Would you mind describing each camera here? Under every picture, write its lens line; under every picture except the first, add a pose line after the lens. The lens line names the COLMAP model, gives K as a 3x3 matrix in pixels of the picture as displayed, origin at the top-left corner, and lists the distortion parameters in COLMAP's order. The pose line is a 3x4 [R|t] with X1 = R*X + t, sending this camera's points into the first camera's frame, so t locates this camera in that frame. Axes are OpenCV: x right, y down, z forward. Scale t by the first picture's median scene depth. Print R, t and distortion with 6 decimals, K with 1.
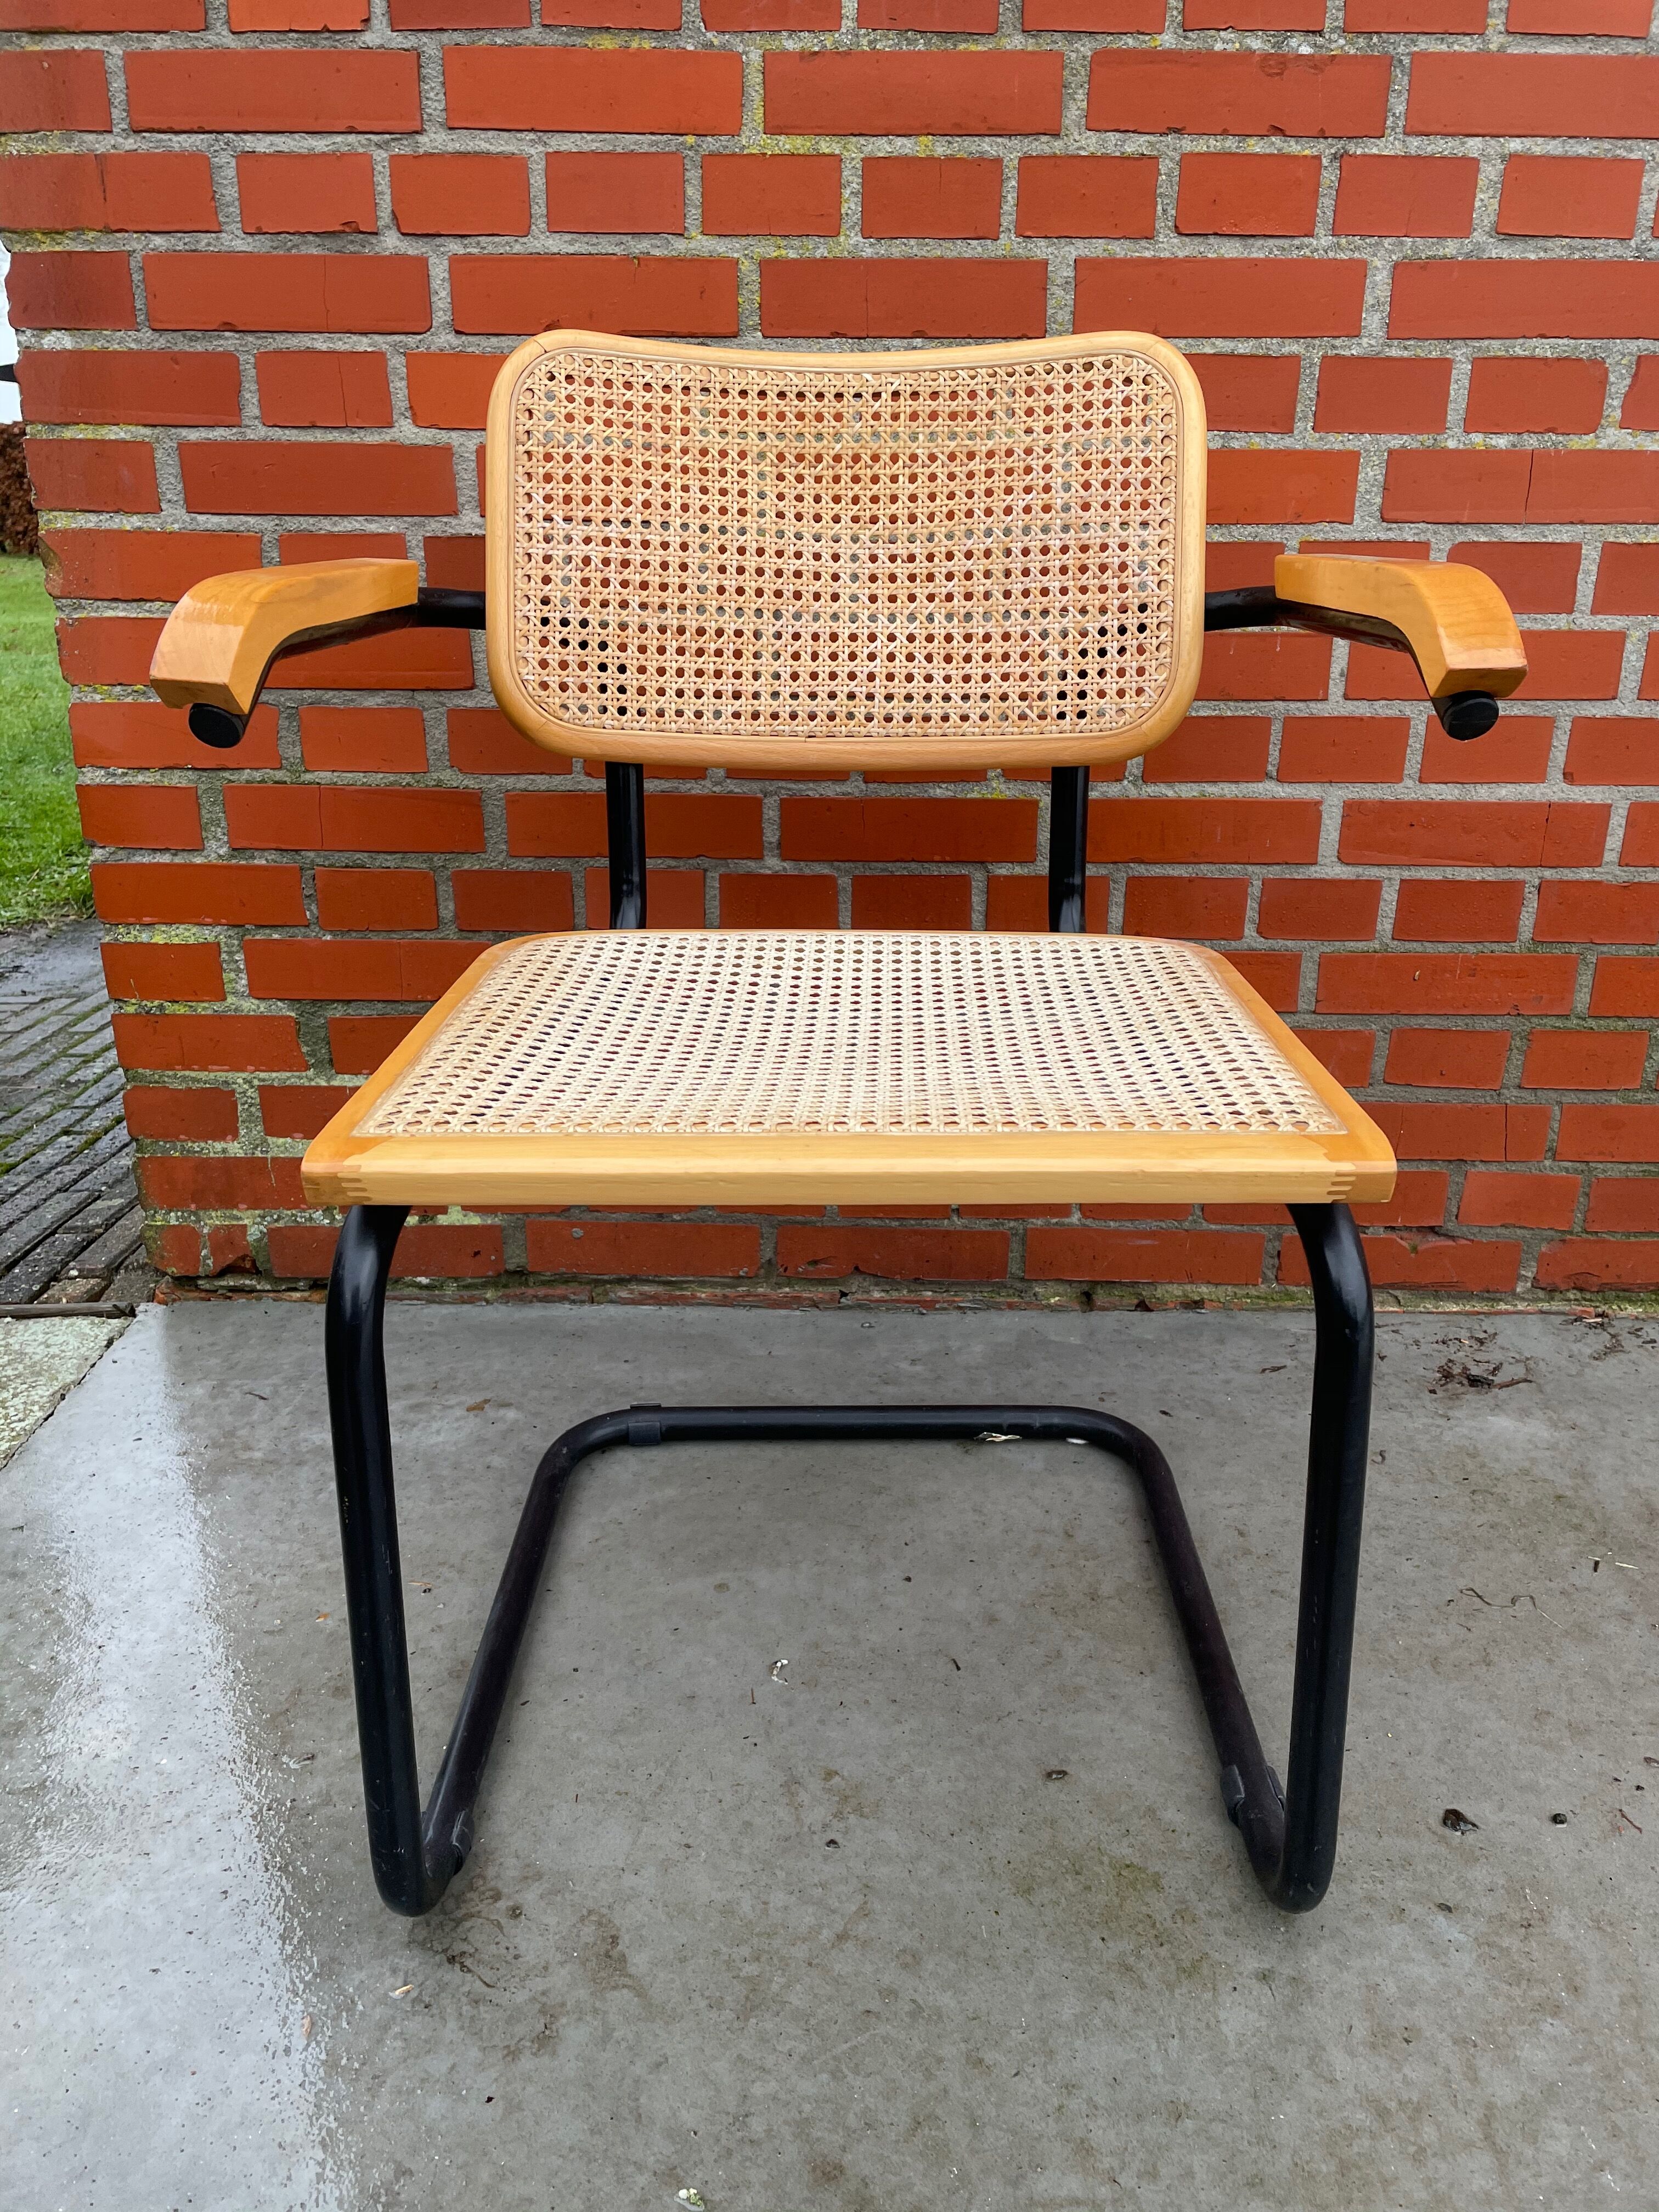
lens RADIAL K [[1681.9, 0, 843.6], [0, 1681.9, 1094.0], [0, 0, 1]] dist [0.084072, -0.117602]
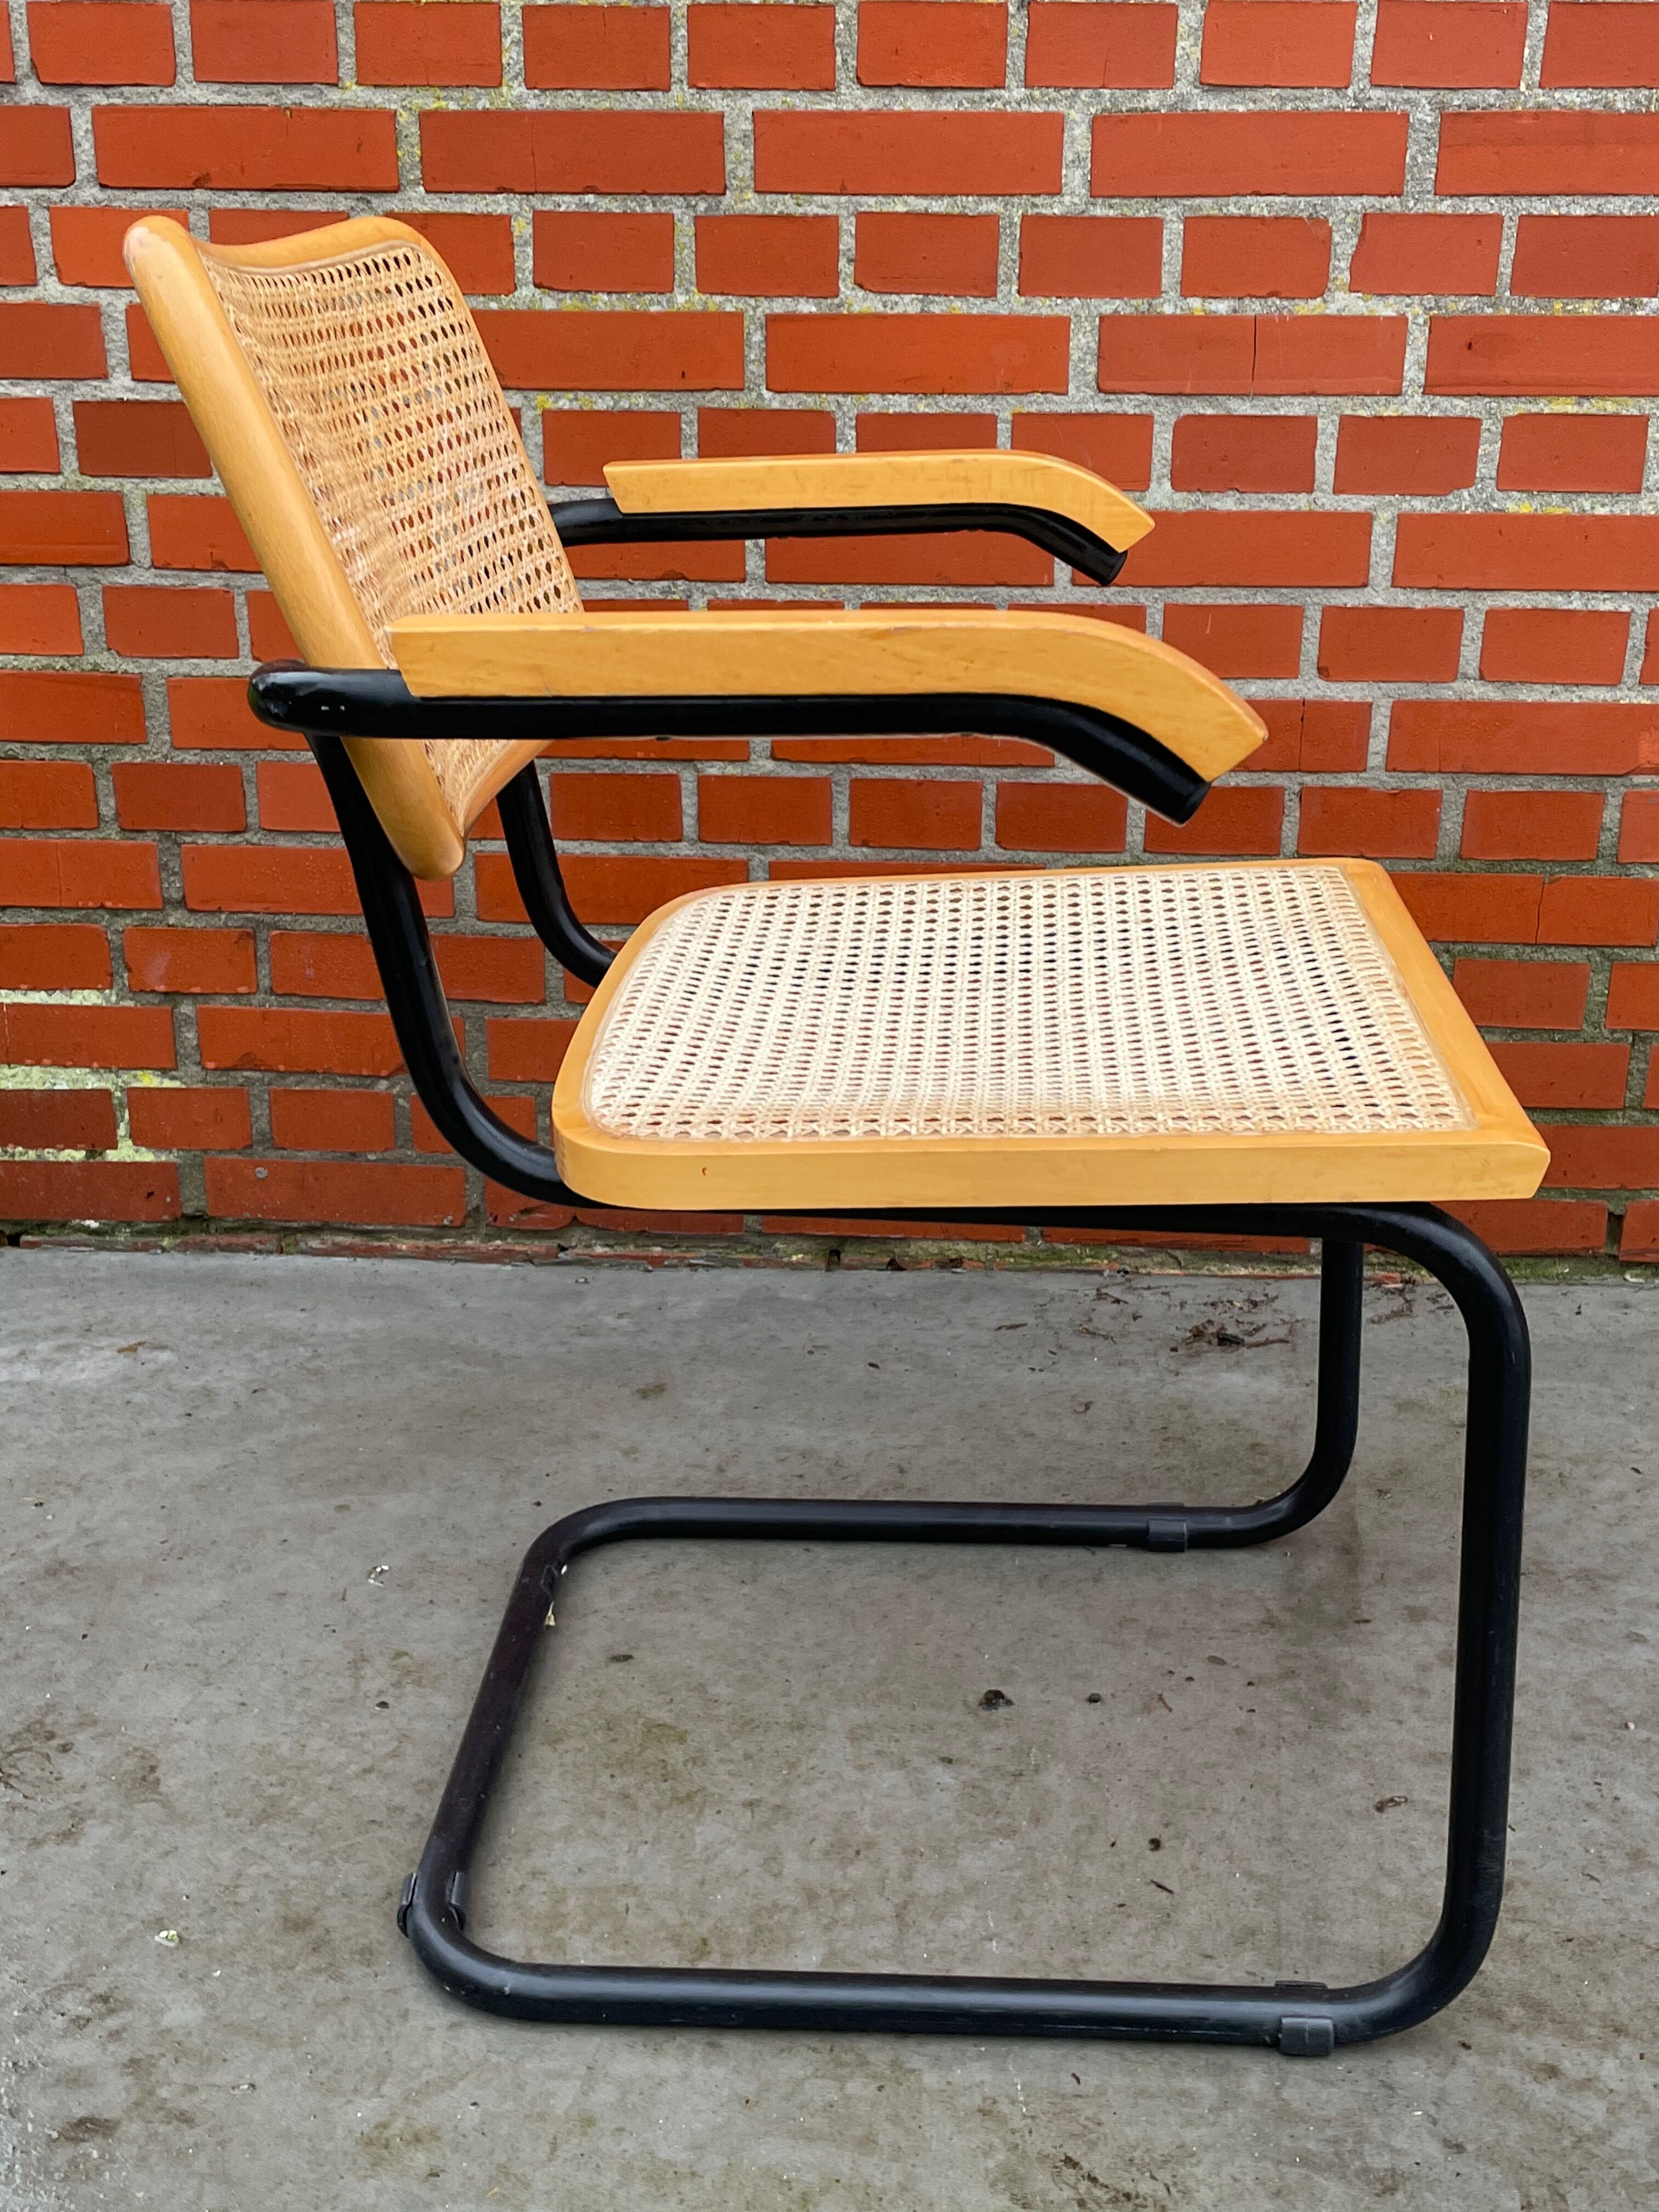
lens RADIAL K [[2527.6, 0, 857.6], [0, 2527.6, 1151.6], [0, 0, 1]] dist [0.102950, -0.159349]
pose [[0.998950, 0.014372, -0.043494, 0.256474], [-0.014036, 0.999869, 0.008035, 0.066327], [0.043603, -0.007416, 0.999021, -0.393649]]
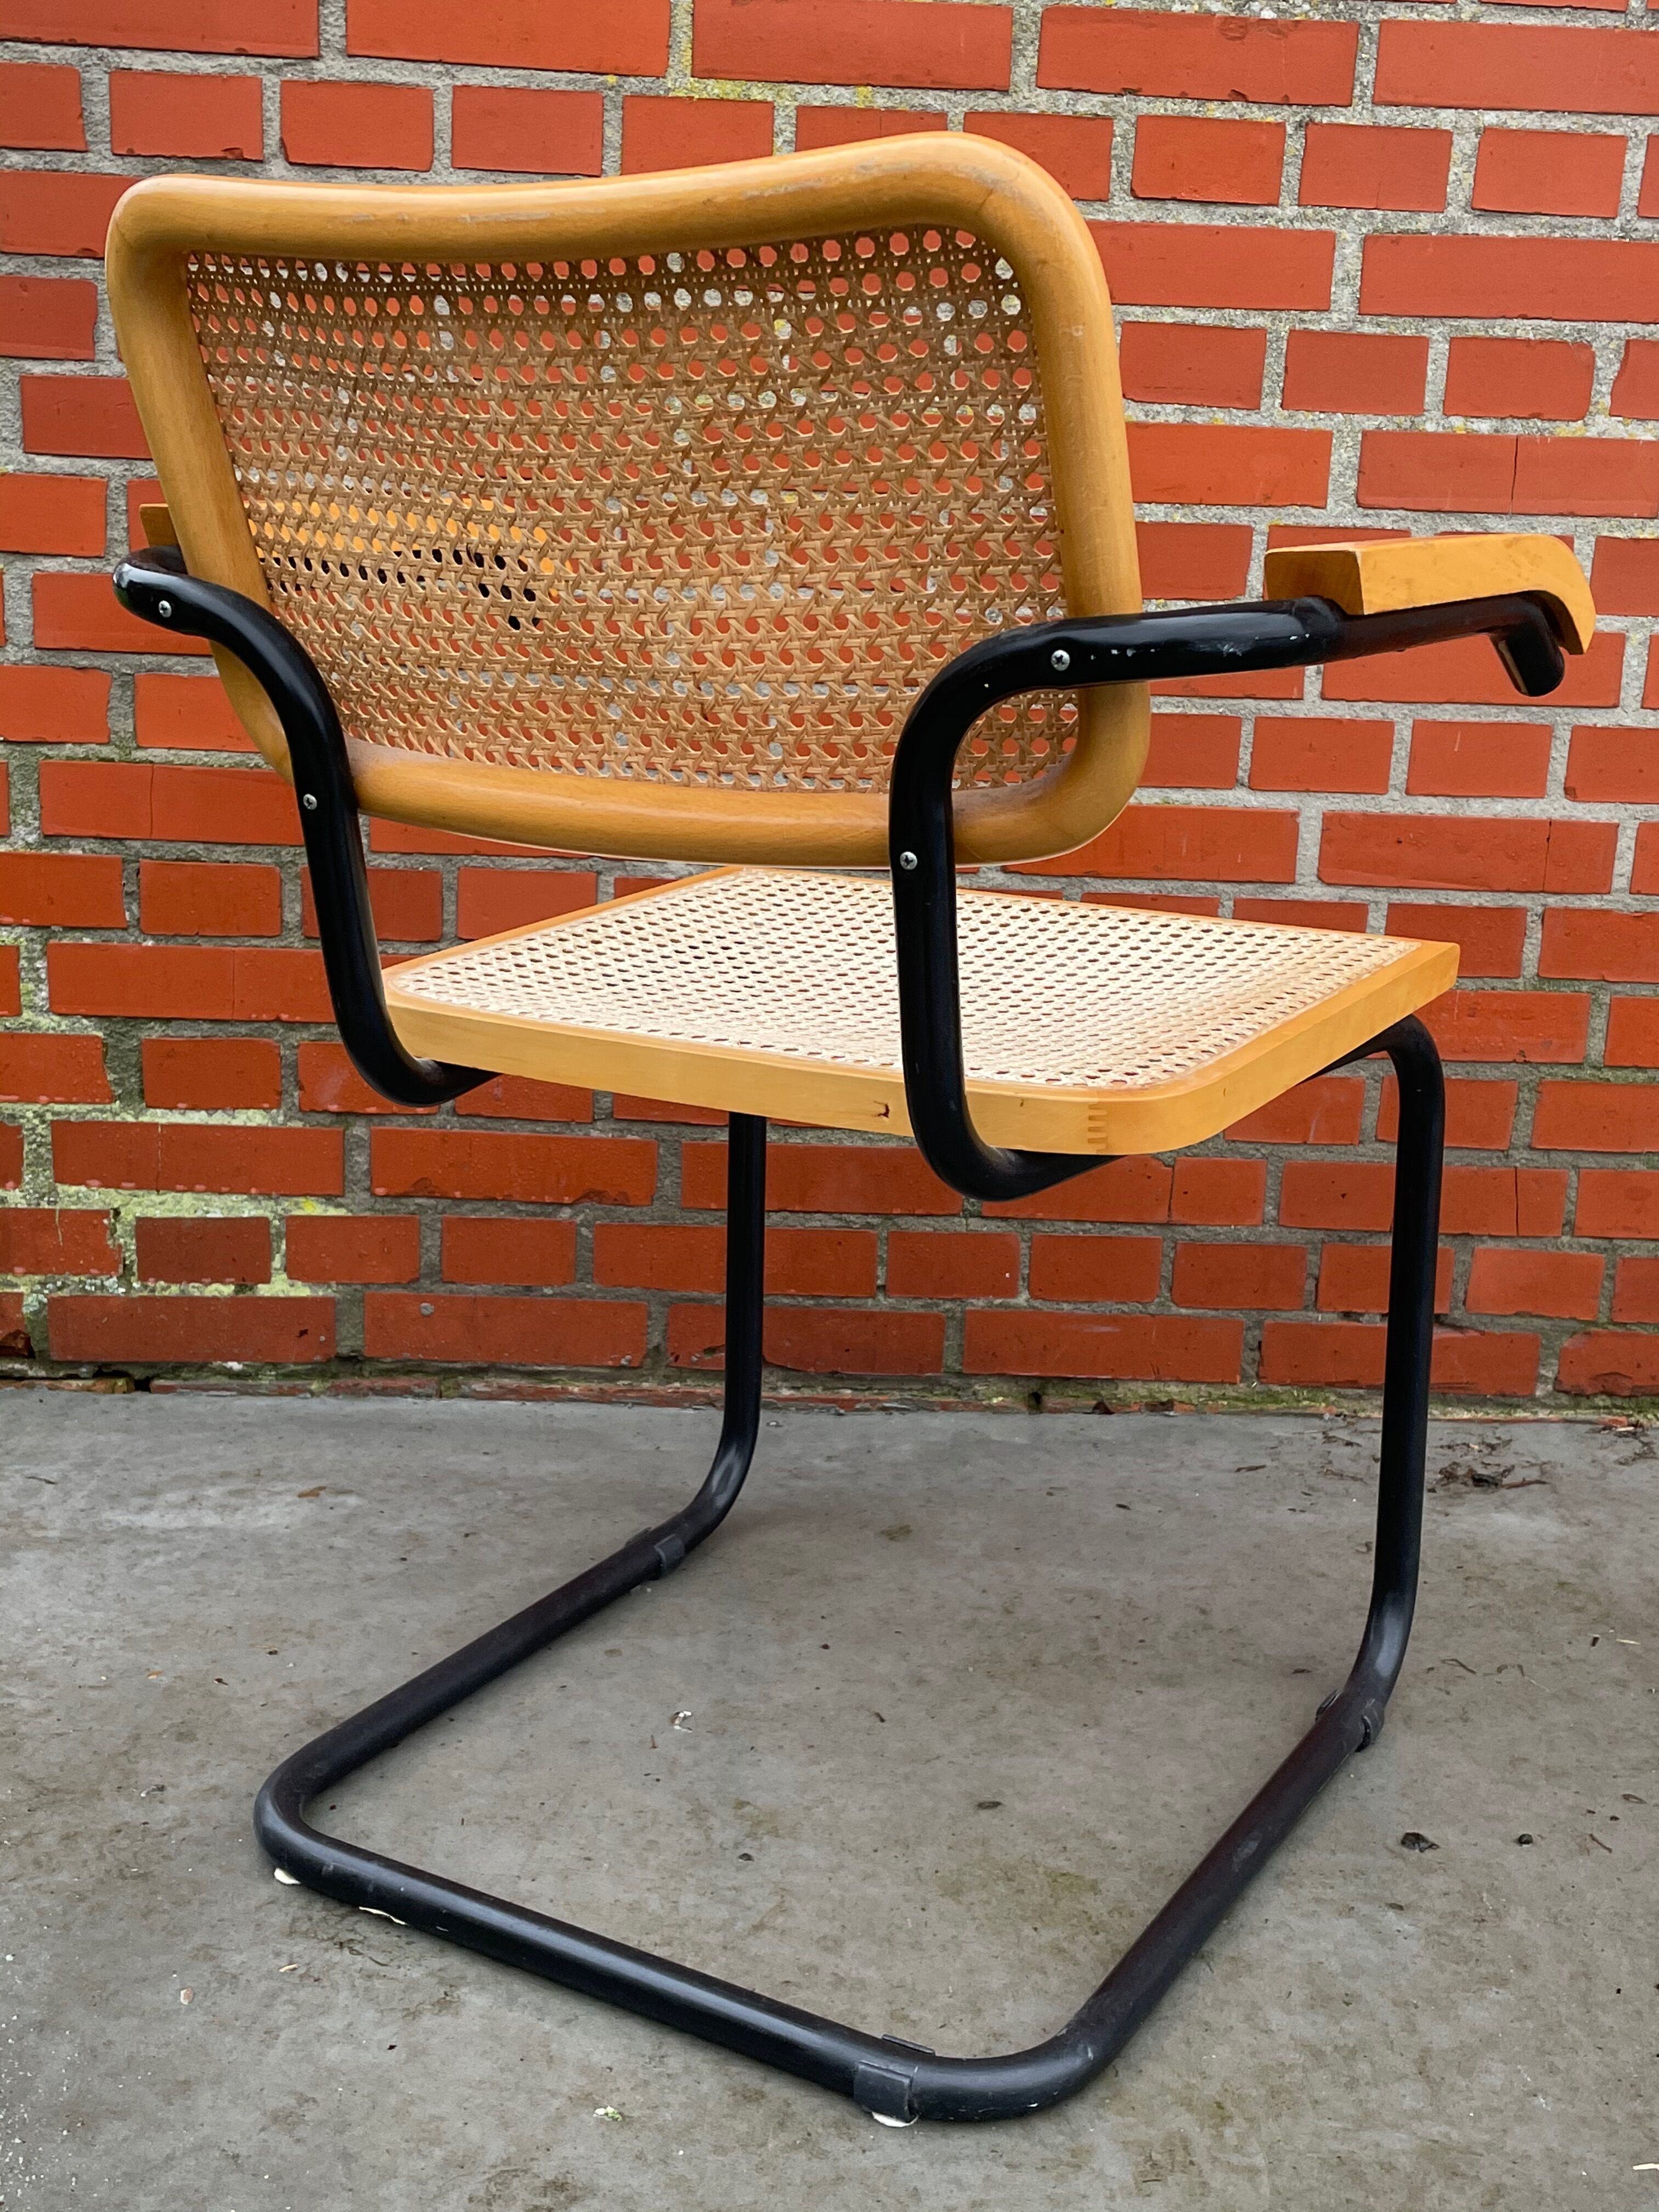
lens RADIAL K [[2524.4, 0, 833.2], [0, 2524.4, 1109.3], [0, 0, 1]] dist [0.100189, -0.162540]
pose [[0.998439, 0.020262, 0.052053, -0.029323], [-0.014414, 0.993788, -0.110350, 0.141594], [-0.053965, 0.109428, 0.992529, -0.308764]]
